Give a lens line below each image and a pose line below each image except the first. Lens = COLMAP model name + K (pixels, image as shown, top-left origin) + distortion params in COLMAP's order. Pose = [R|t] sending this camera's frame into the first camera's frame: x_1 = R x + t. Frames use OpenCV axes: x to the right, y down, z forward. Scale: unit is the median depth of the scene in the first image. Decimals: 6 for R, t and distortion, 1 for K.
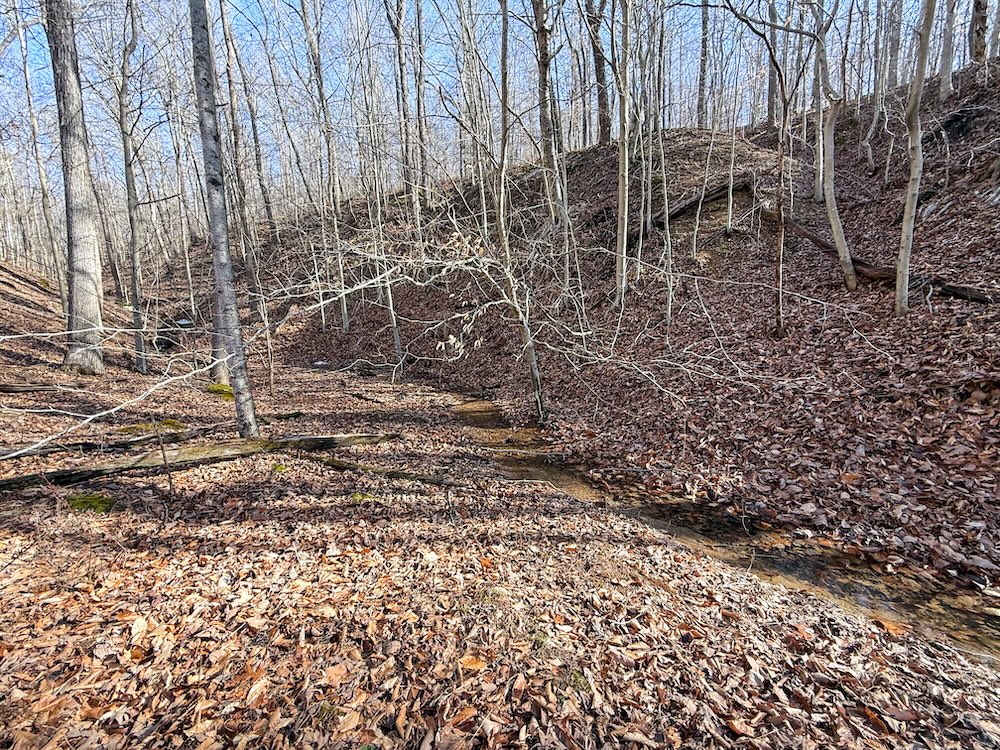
lens RADIAL K [[399.0, 0, 497.1], [0, 399.0, 371.3], [0, 0, 1]] dist [-0.000322, -0.000029]
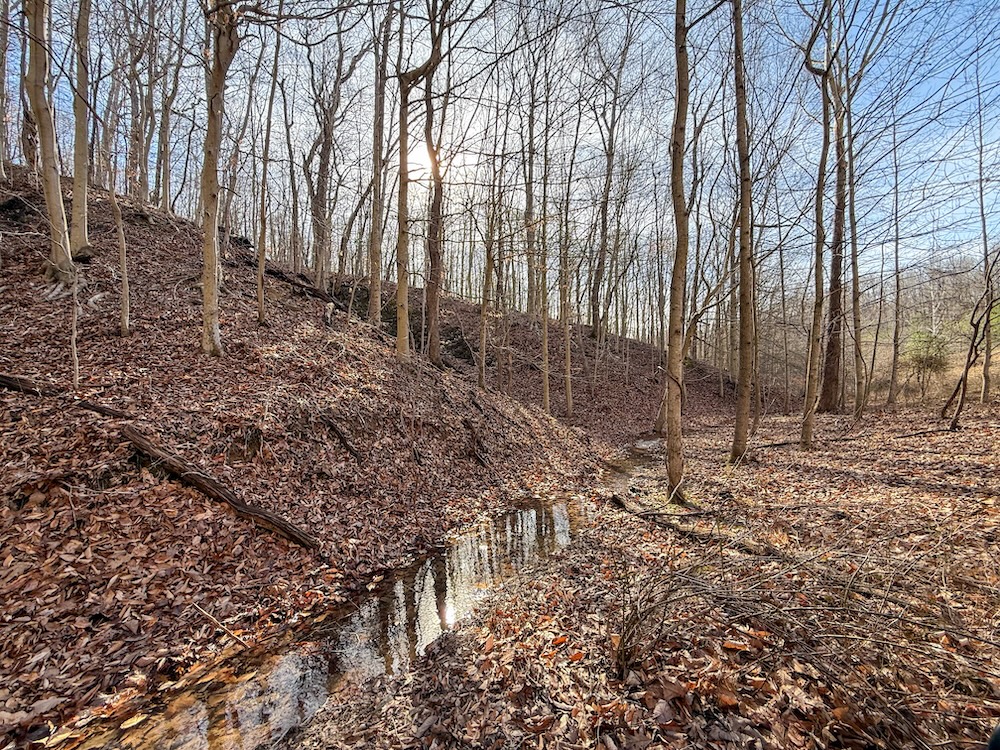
lens RADIAL K [[399.0, 0, 497.1], [0, 399.0, 376.2], [0, 0, 1]] dist [-0.000322, -0.000029]
pose [[-0.130451, 0.060735, 0.989593, 0.160281], [0.146307, 0.988374, -0.041374, -0.022157], [-0.980600, 0.139387, -0.137820, 0.063865]]
